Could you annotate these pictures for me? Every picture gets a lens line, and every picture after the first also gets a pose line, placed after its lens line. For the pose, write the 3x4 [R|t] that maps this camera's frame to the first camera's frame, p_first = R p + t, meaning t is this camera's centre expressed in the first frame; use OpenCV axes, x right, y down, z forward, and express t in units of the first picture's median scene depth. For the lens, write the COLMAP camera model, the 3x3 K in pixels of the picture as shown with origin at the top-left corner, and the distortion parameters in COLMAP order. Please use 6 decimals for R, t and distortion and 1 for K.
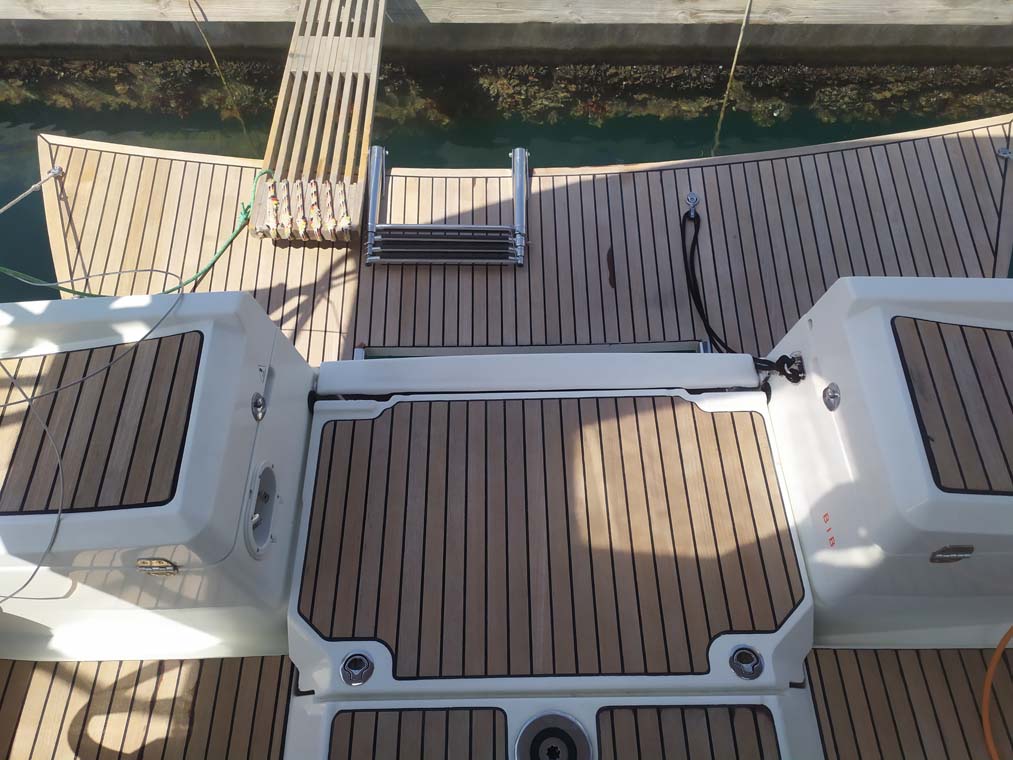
lens RADIAL K [[755.7, 0, 506.9], [0, 755.7, 377.5], [0, 0, 1]] dist [0.020063, -0.000756]
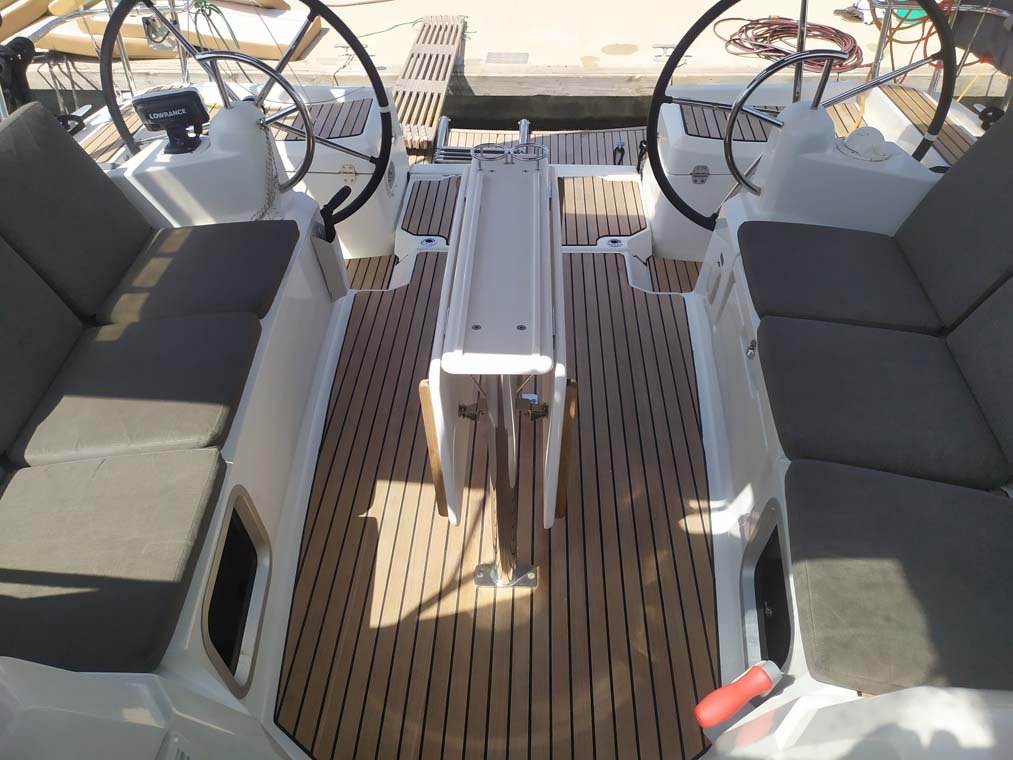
lens RADIAL K [[755.7, 0, 506.6], [0, 755.7, 382.6], [0, 0, 1]] dist [0.020063, -0.000756]
pose [[0.998591, 0.041831, -0.032660, 0.061567], [-0.049312, 0.958839, -0.279636, 0.818120], [0.019618, 0.280853, 0.959550, -0.548880]]
